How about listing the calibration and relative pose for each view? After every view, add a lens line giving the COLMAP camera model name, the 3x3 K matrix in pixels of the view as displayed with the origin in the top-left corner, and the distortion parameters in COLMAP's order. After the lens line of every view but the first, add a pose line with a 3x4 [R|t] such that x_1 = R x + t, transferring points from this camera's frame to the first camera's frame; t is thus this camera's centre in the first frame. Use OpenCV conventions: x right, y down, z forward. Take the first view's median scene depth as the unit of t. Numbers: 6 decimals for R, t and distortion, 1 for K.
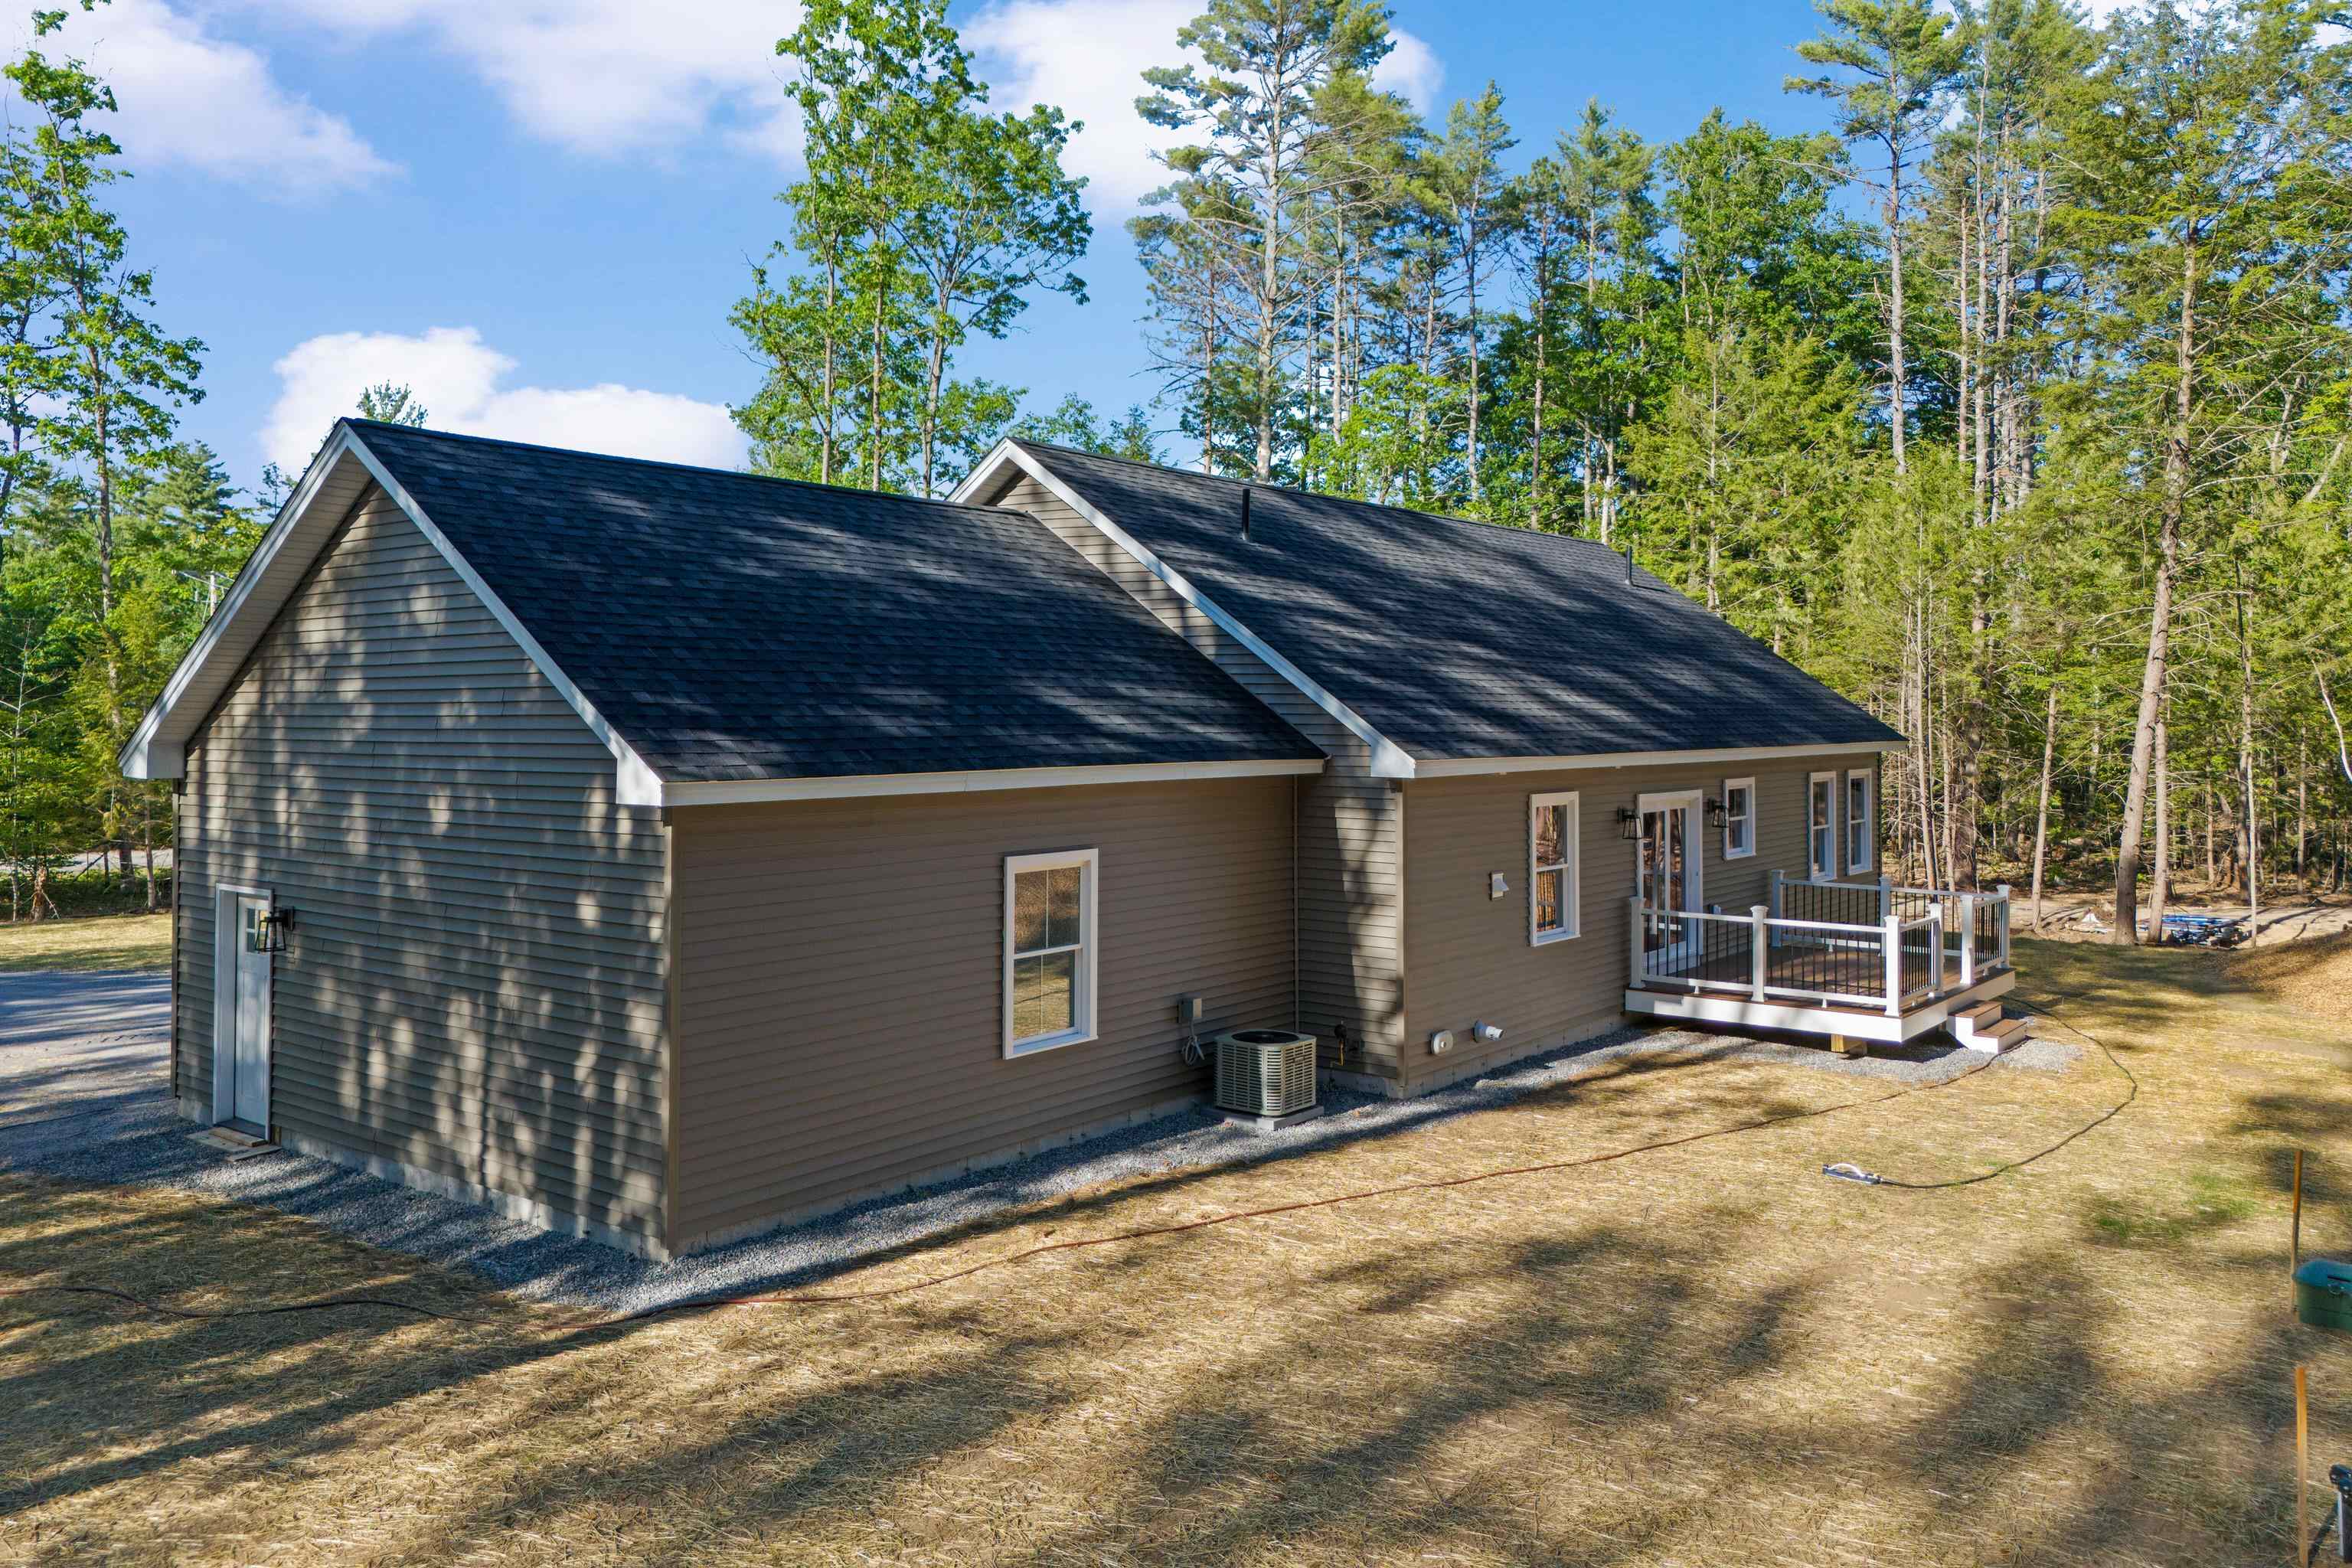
lens RADIAL K [[1728.3, 0, 1176.8], [0, 1728.3, 697.2], [0, 0, 1]] dist [0.021622, 0.000379]
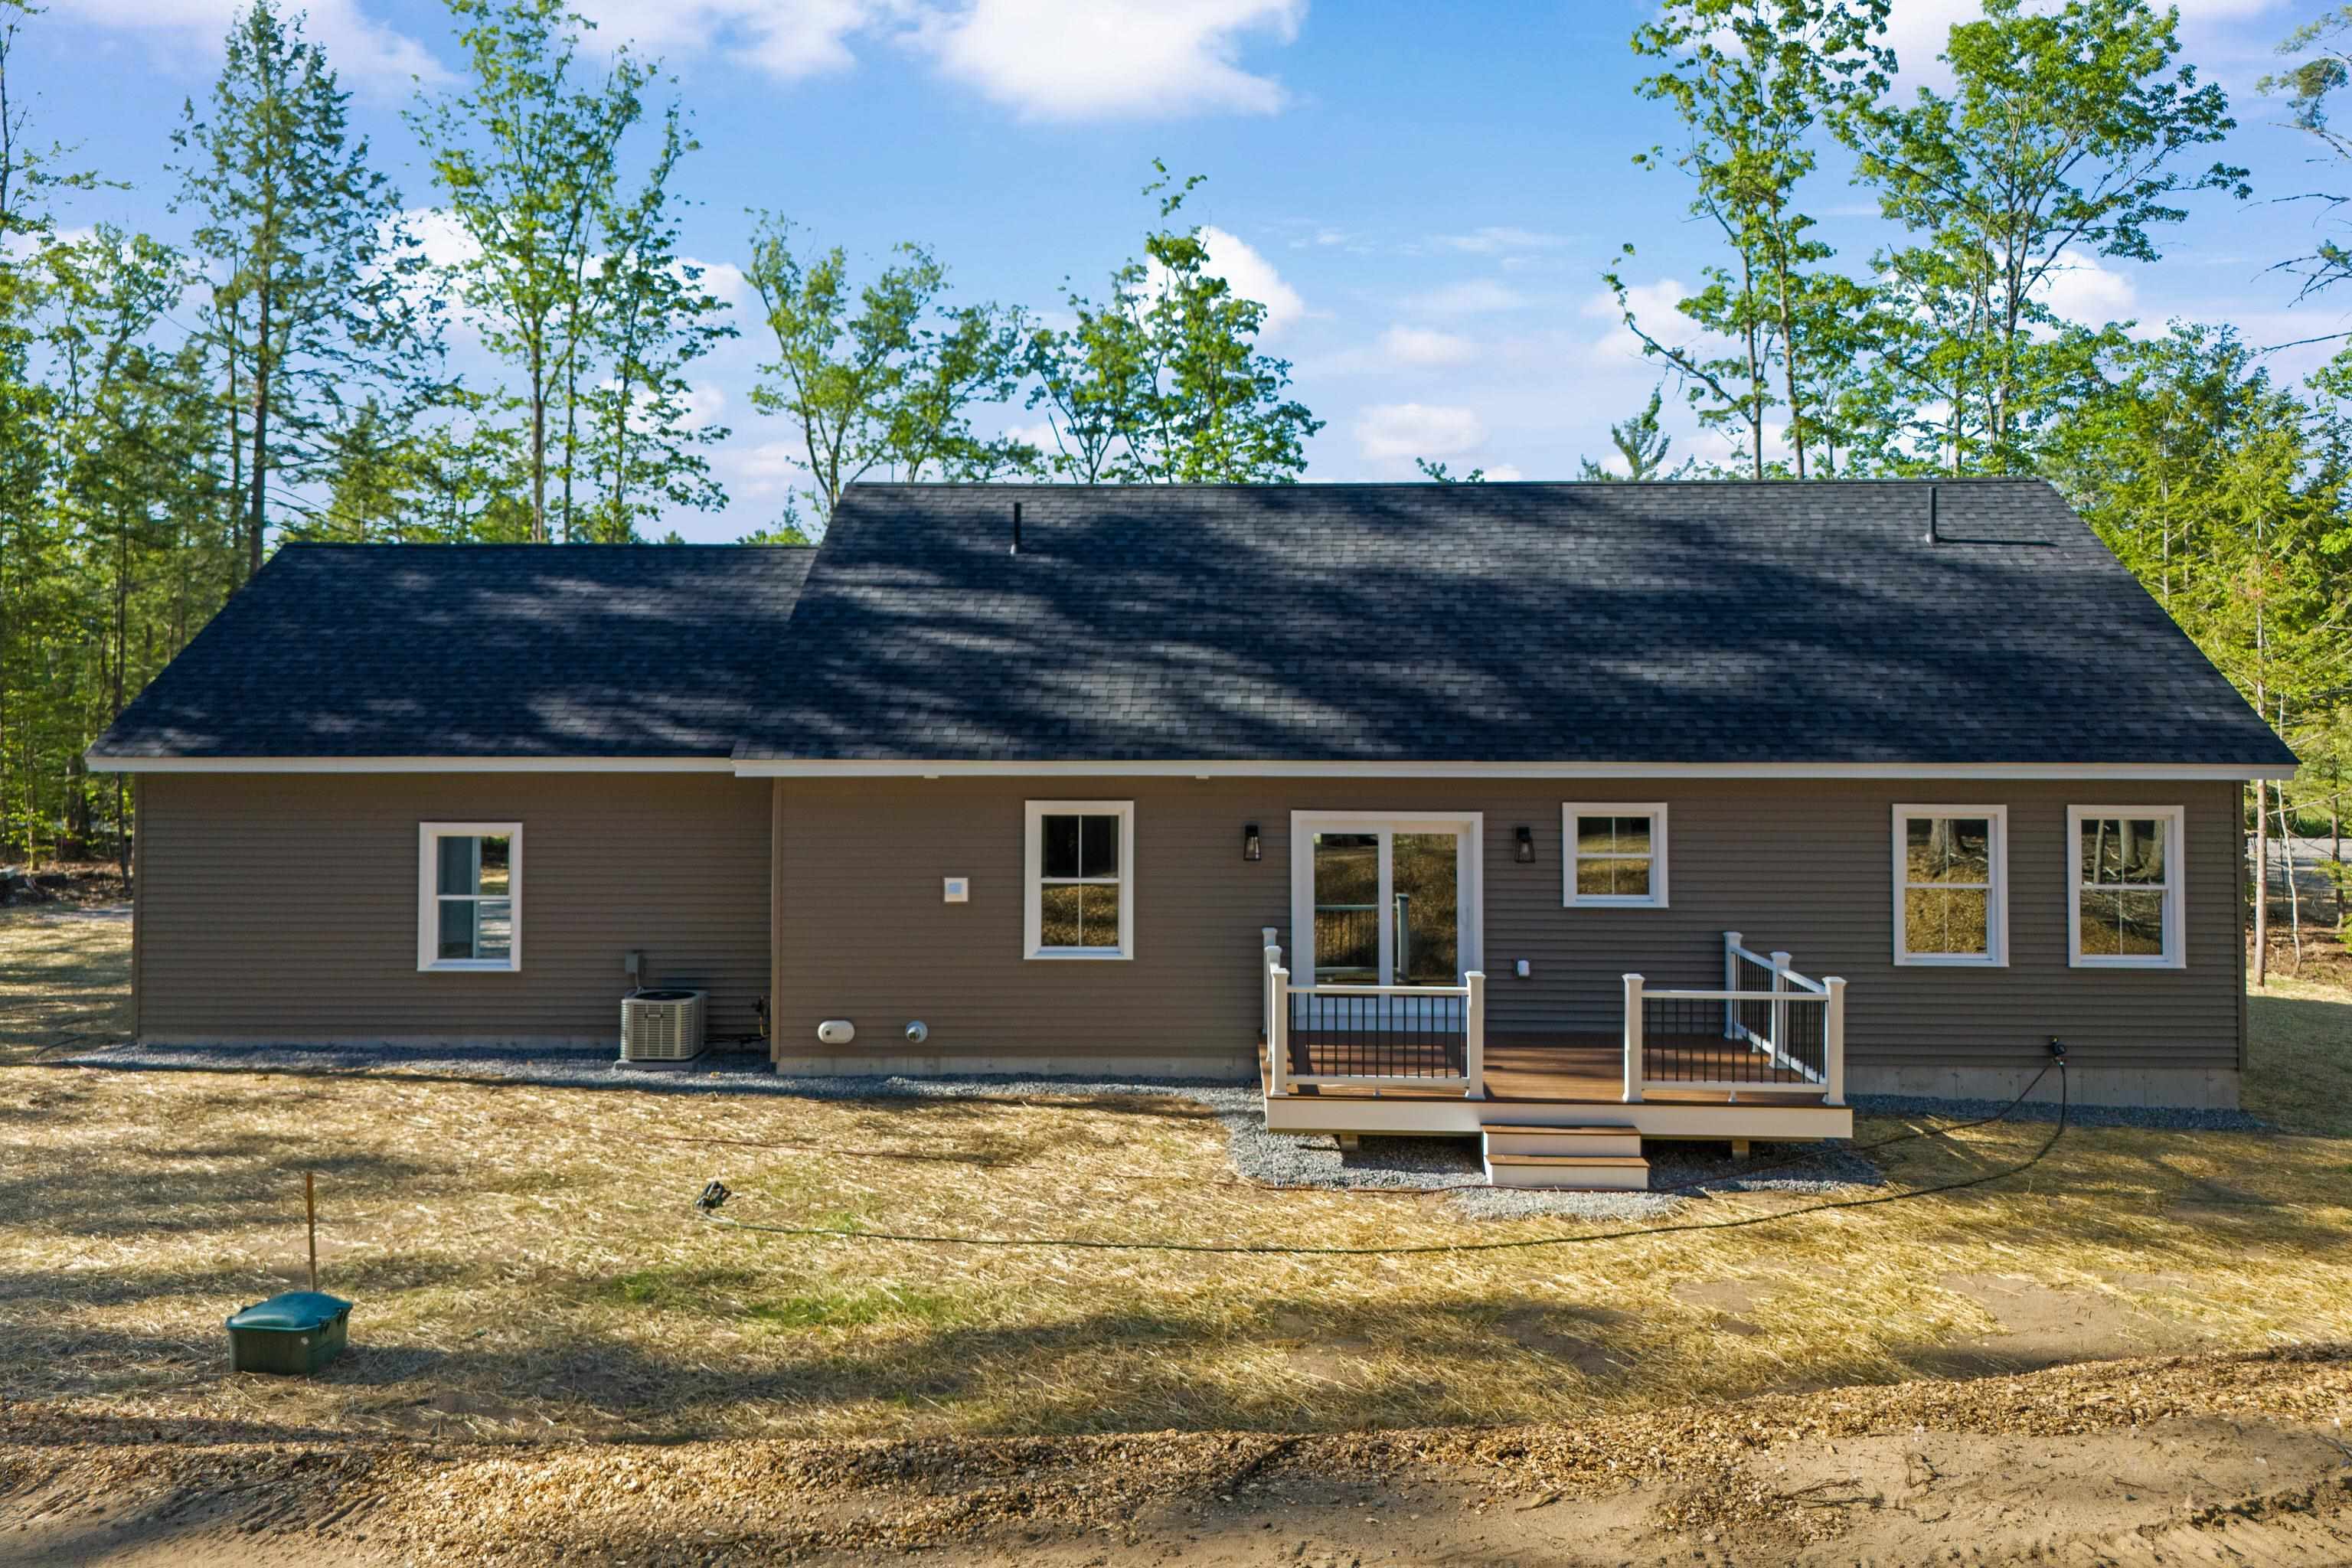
lens RADIAL K [[1728.3, 0, 1176.8], [0, 1728.3, 697.2], [0, 0, 1]] dist [0.021622, 0.000379]
pose [[0.661255, 0.000606, -0.750161, 0.840822], [0.003992, 0.999983, 0.004327, -0.005858], [0.750150, -0.005856, 0.661241, 0.354053]]
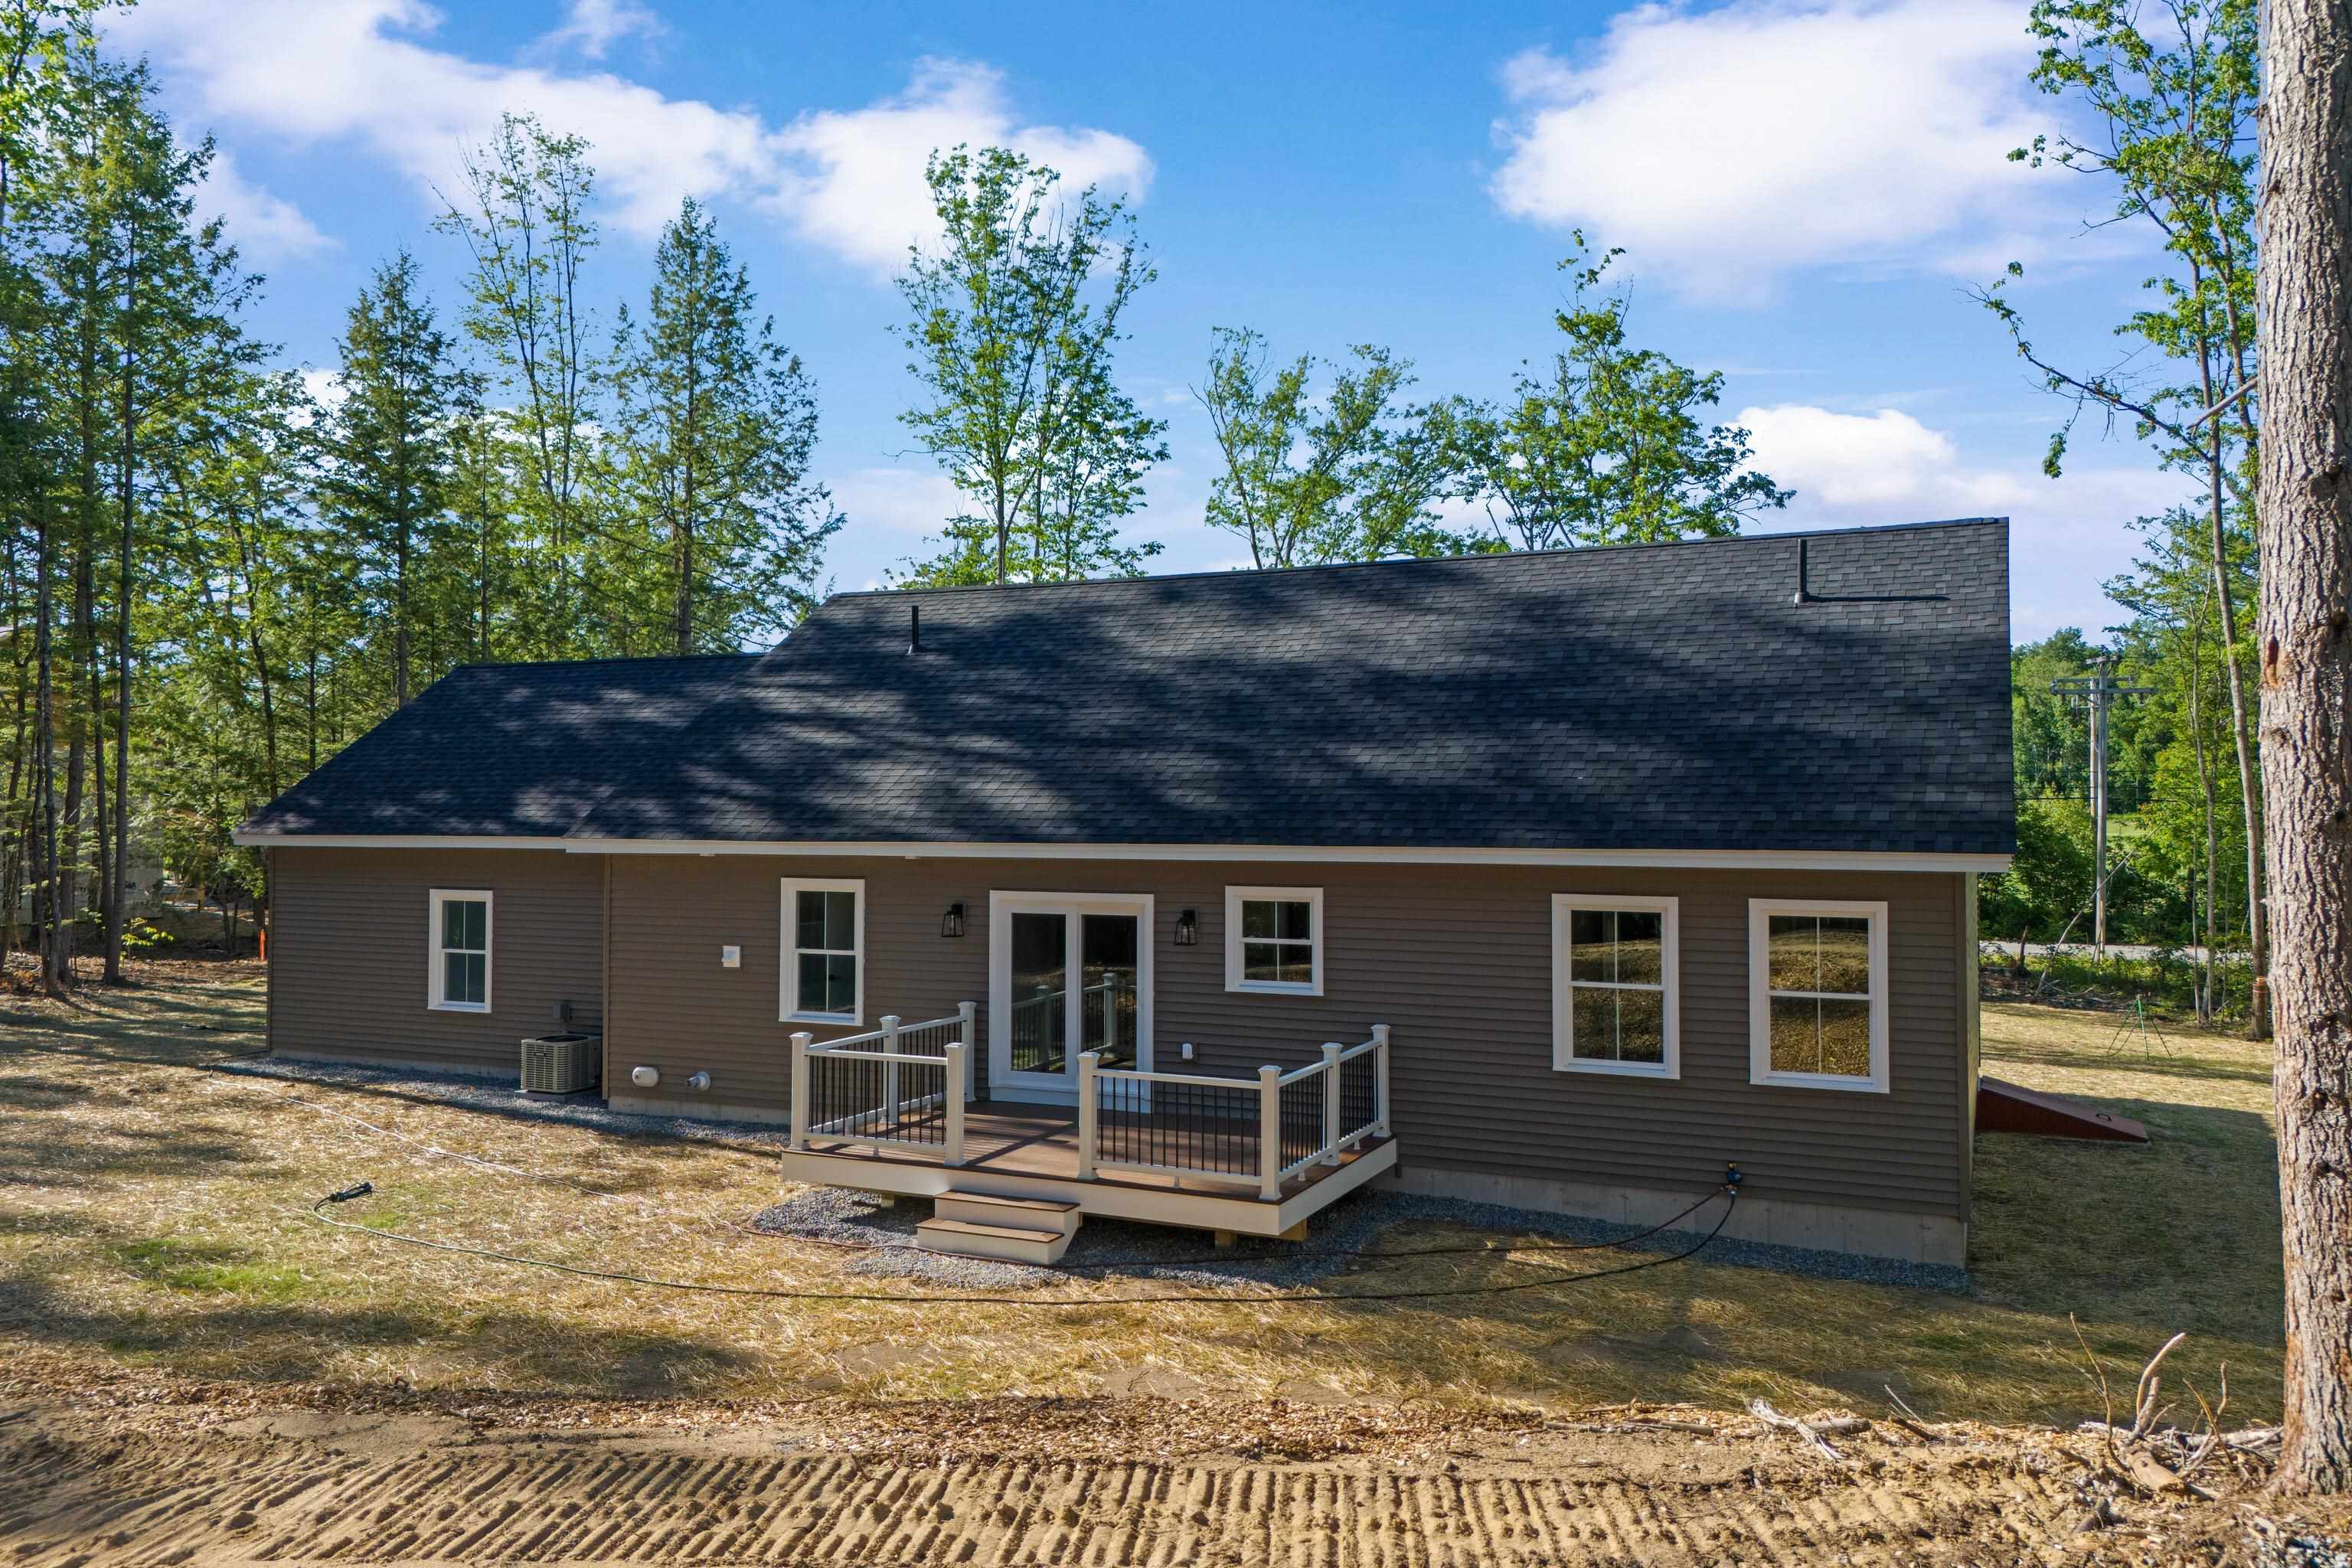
lens RADIAL K [[1767.7, 0, 1176.0], [0, 1767.7, 784.0], [0, 0, 1]] dist [-0.001557, 0.090953]
pose [[0.297560, -0.010961, -0.954640, 1.134220], [0.008583, 0.999924, -0.008805, 0.007577], [0.954665, -0.005574, 0.297631, 0.774245]]
